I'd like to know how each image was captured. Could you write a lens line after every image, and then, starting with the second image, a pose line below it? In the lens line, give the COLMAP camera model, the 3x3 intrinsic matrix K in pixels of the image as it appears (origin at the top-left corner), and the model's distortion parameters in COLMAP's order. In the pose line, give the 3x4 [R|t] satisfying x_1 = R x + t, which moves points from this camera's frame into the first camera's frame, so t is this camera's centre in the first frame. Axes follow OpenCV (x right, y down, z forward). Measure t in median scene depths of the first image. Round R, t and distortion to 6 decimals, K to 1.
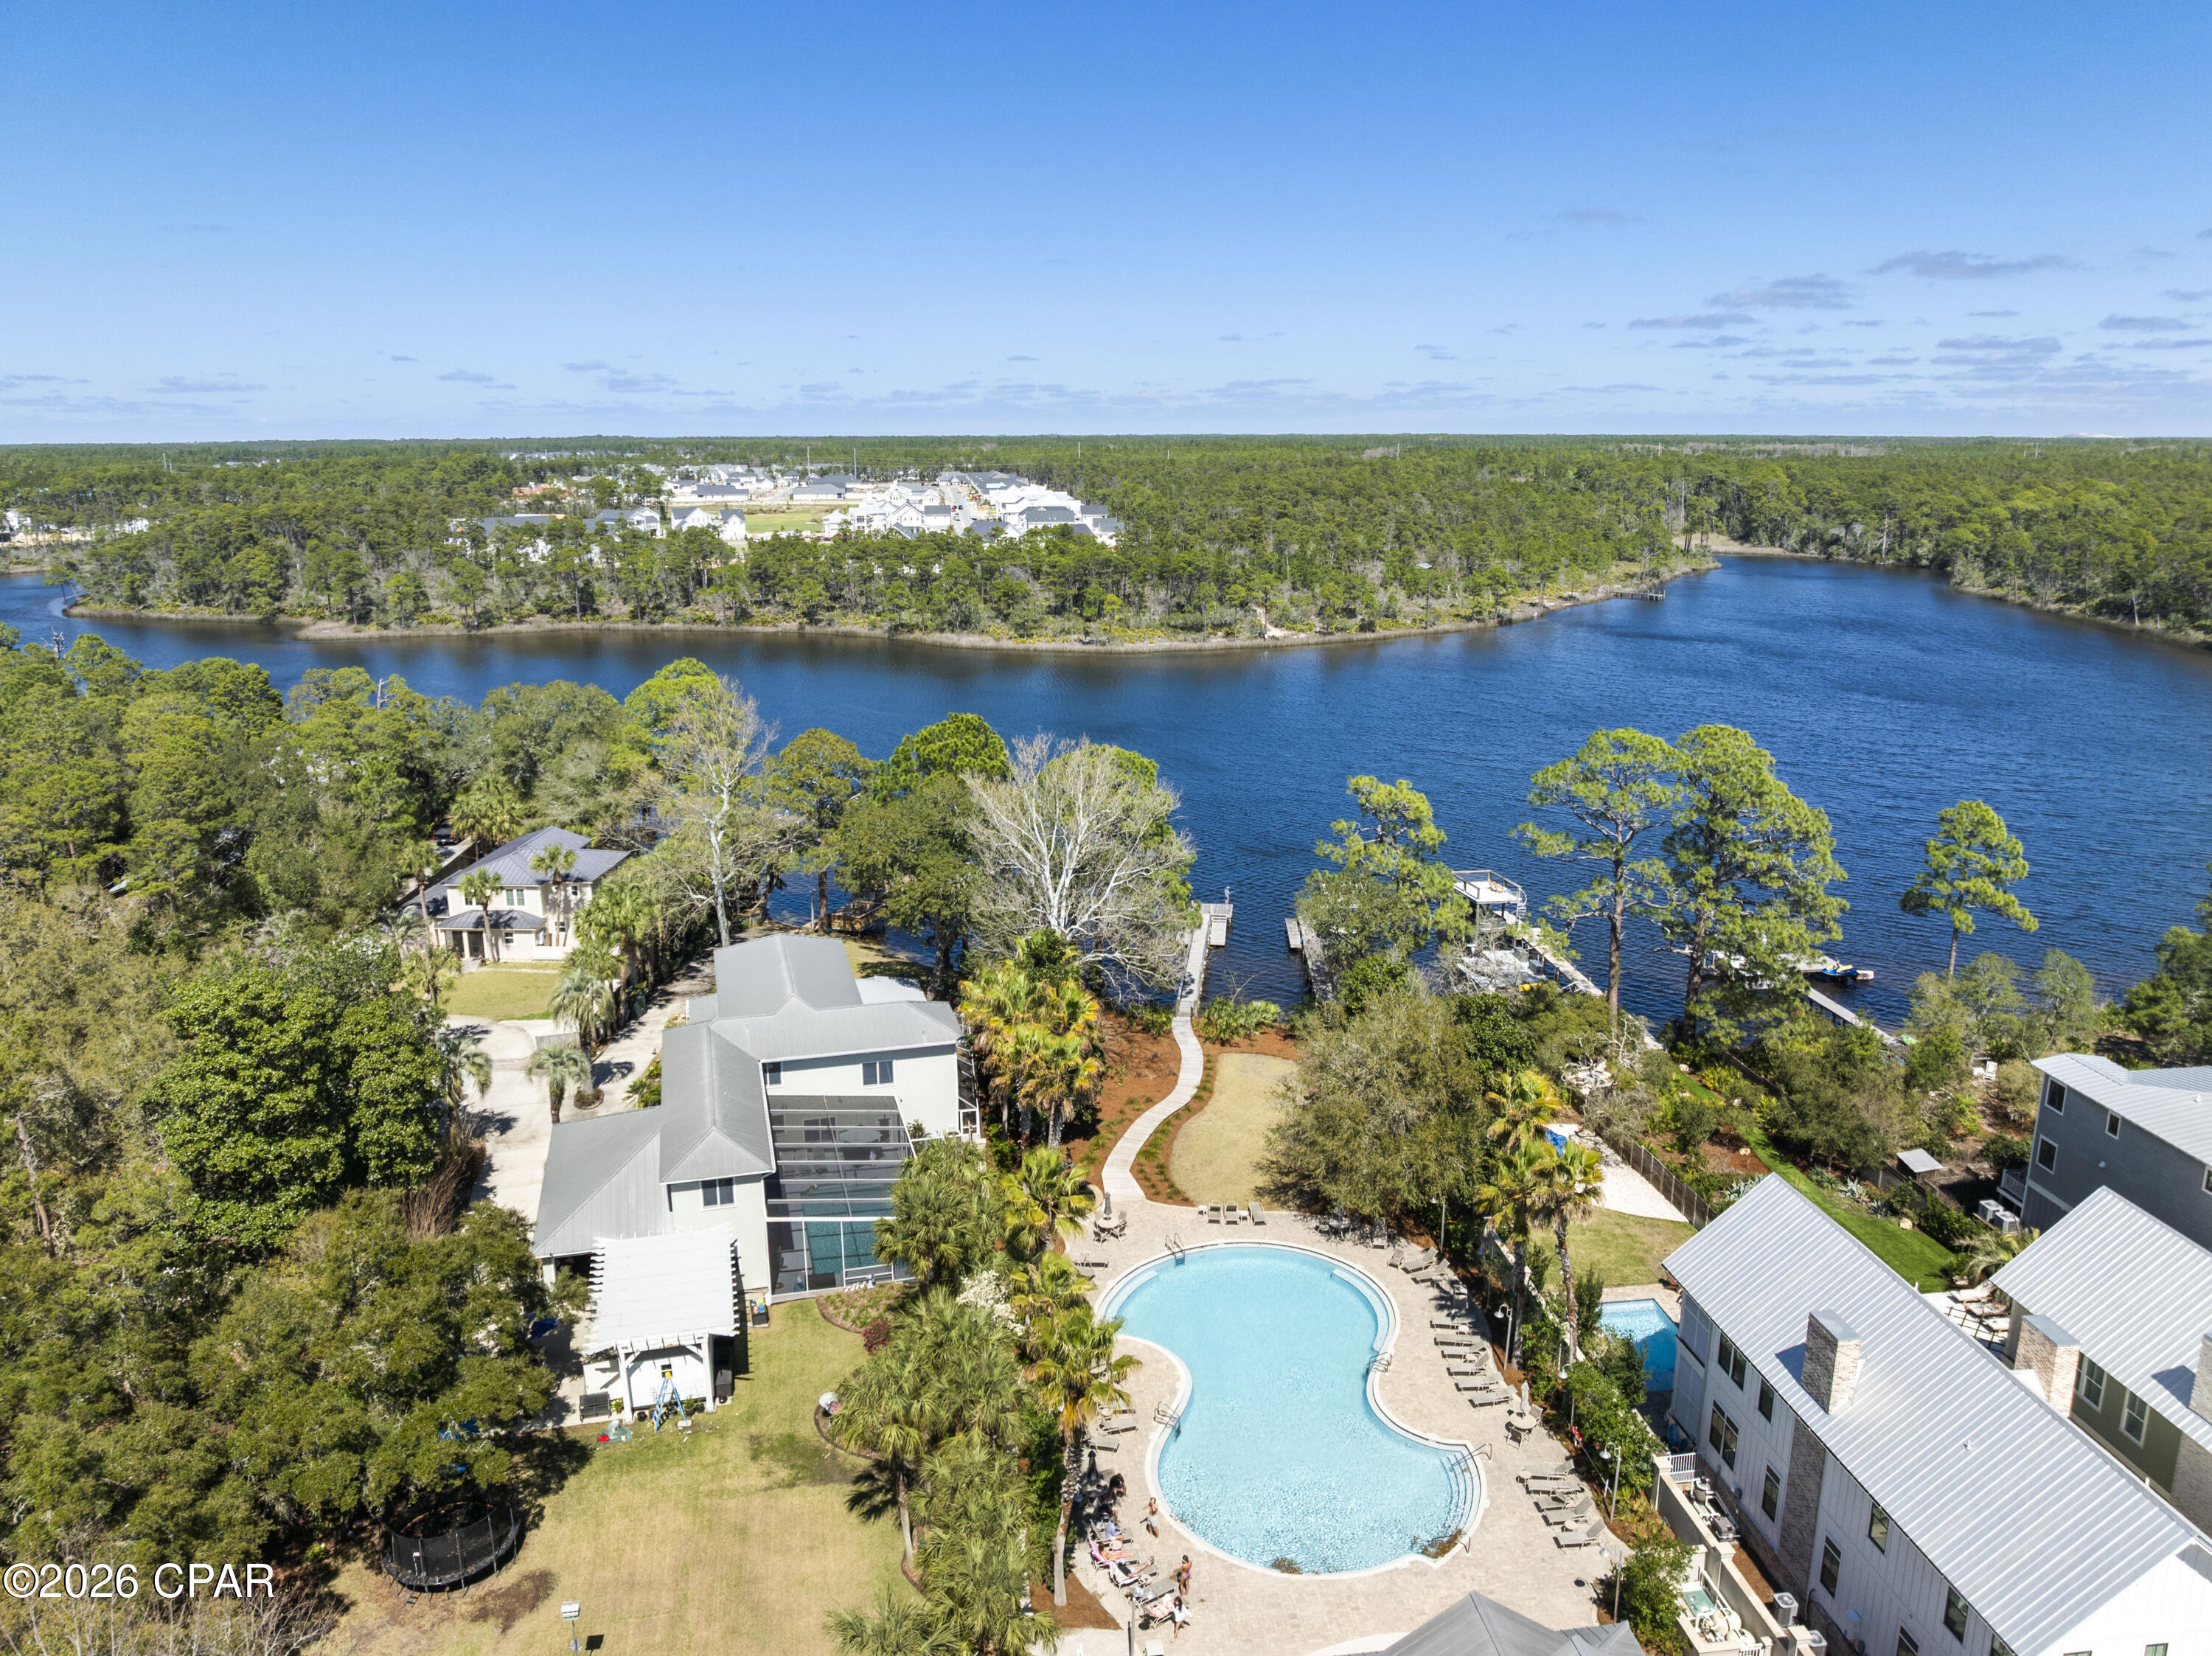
lens RADIAL K [[1574.2, 0, 1113.3], [0, 1574.2, 821.0], [0, 0, 1]] dist [-0.033149, -0.006095]
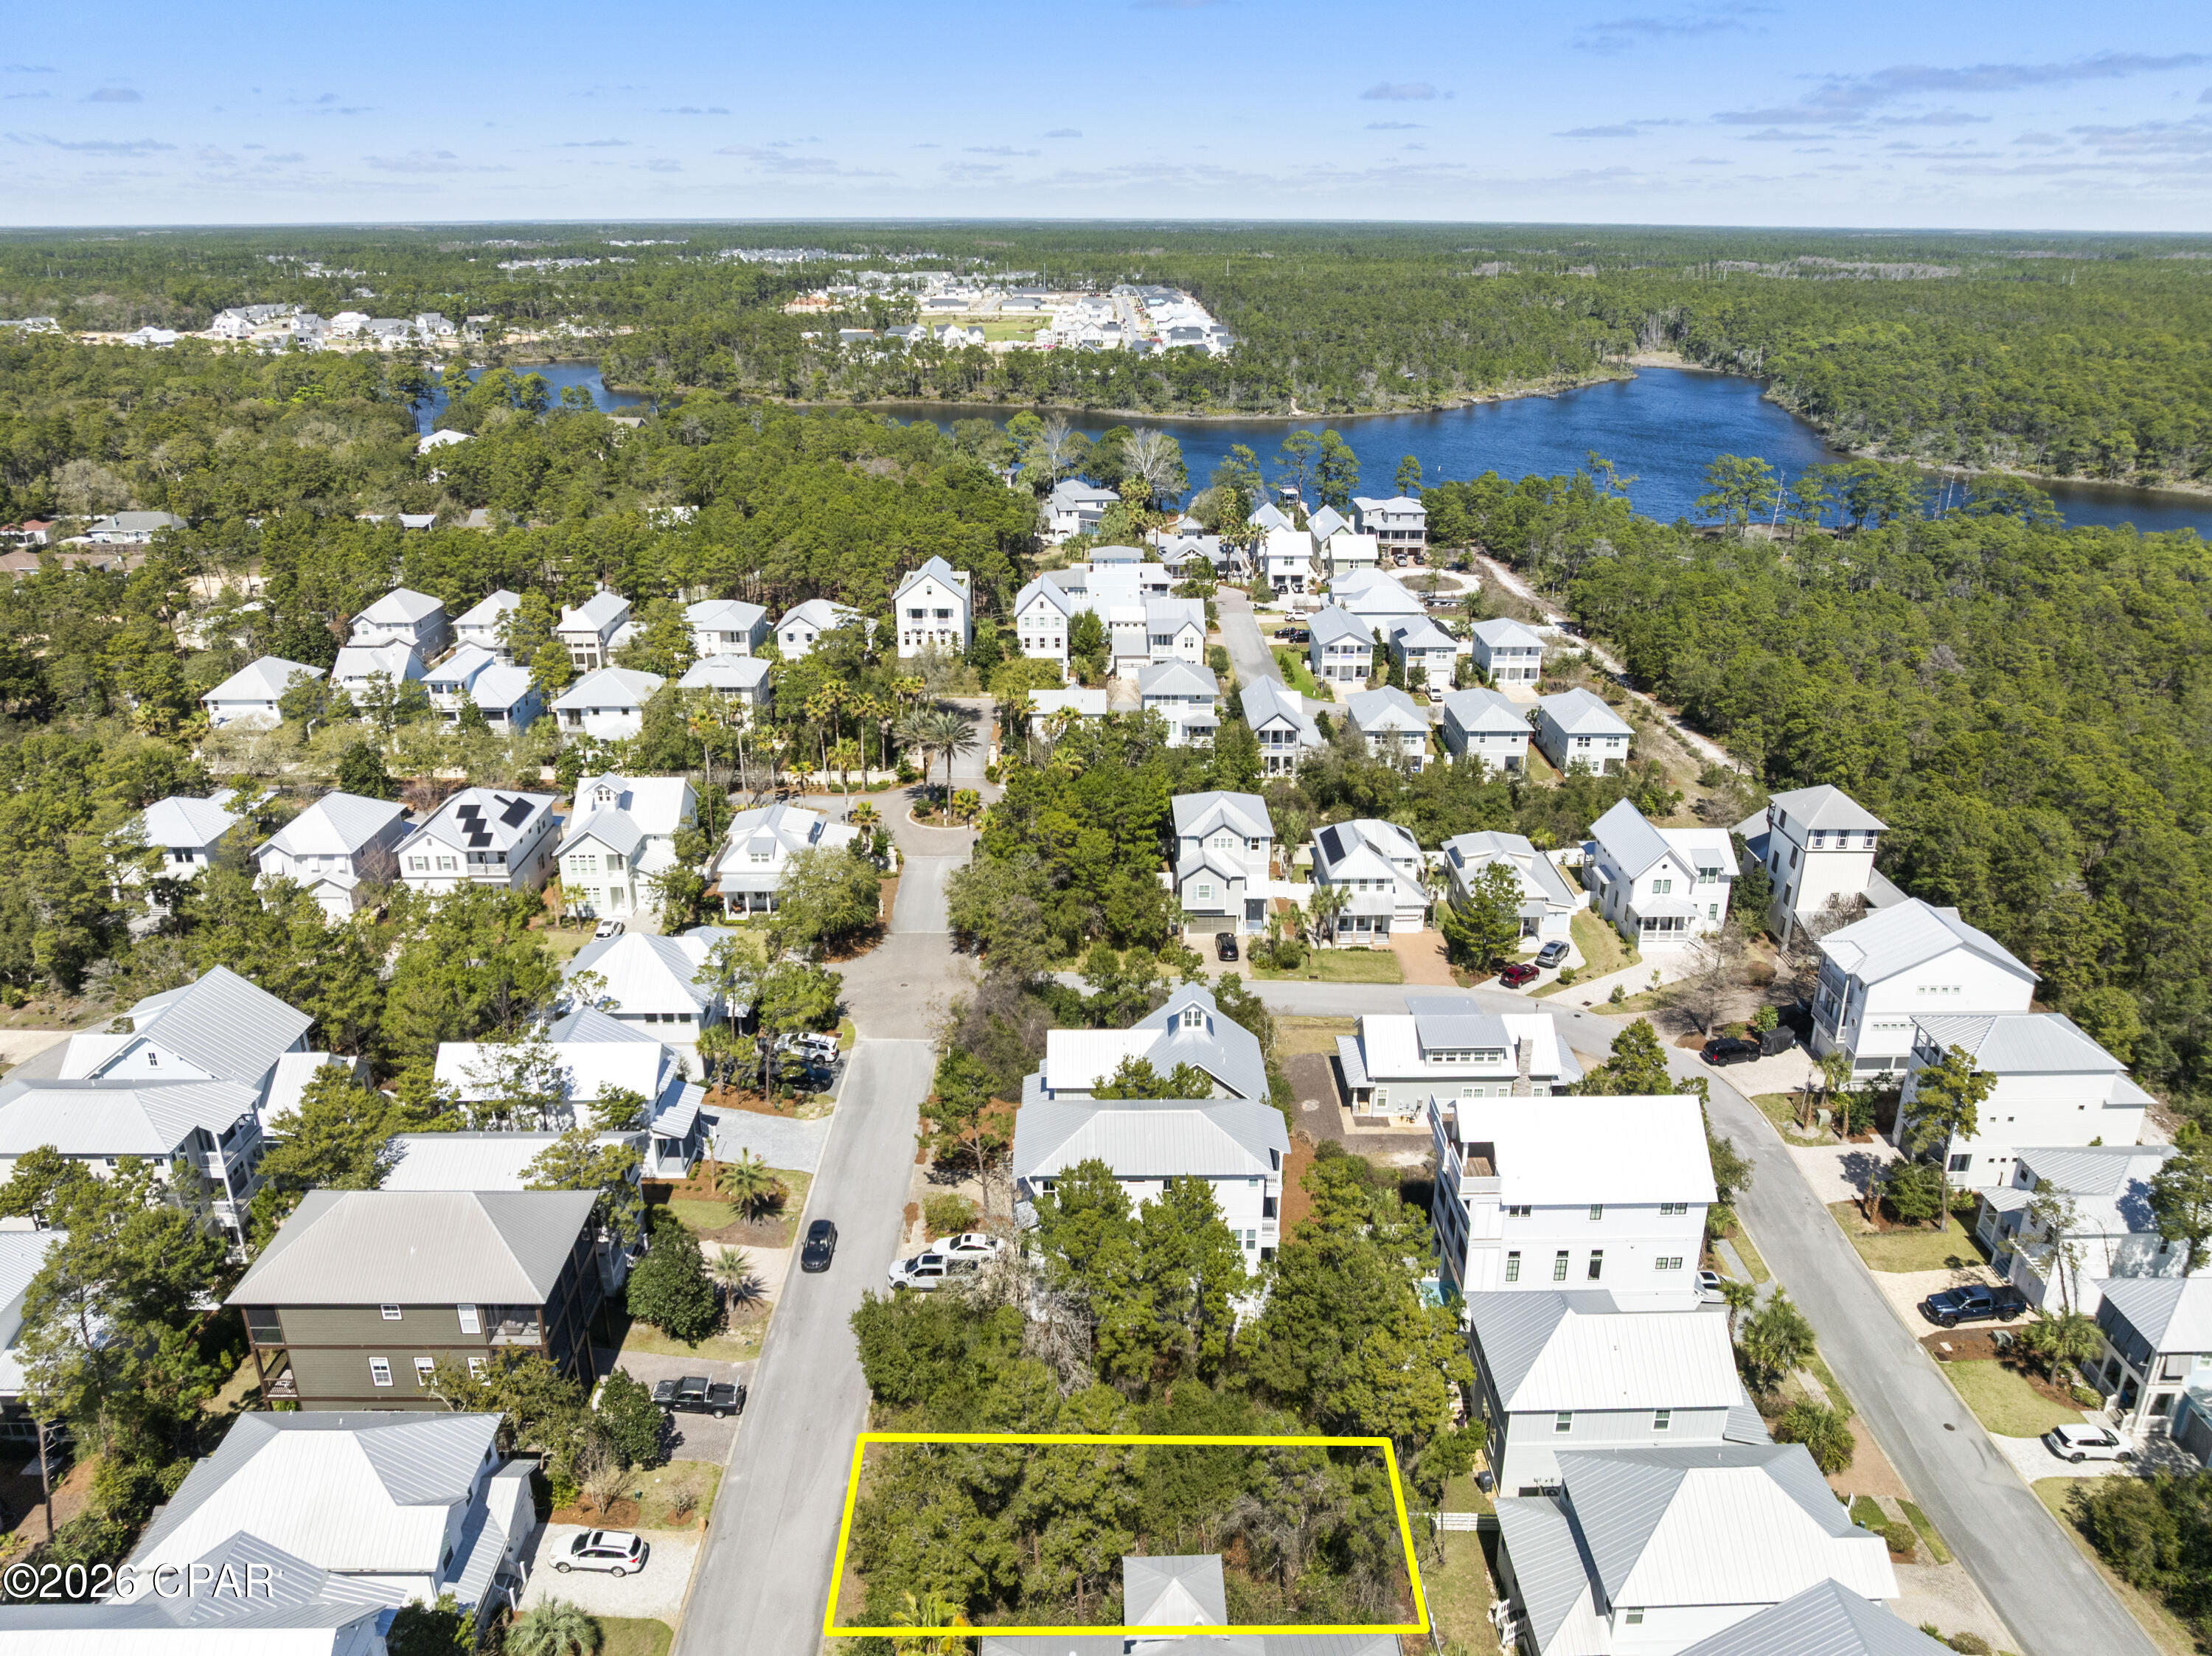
lens RADIAL K [[1543.9, 0, 1117.2], [0, 1543.9, 831.4], [0, 0, 1]] dist [-0.036765, -0.000655]
pose [[0.994562, 0.044134, -0.094338, 0.071518], [-0.030739, 0.989816, 0.138996, 0.098291], [0.099512, -0.135340, 0.985789, -0.695903]]
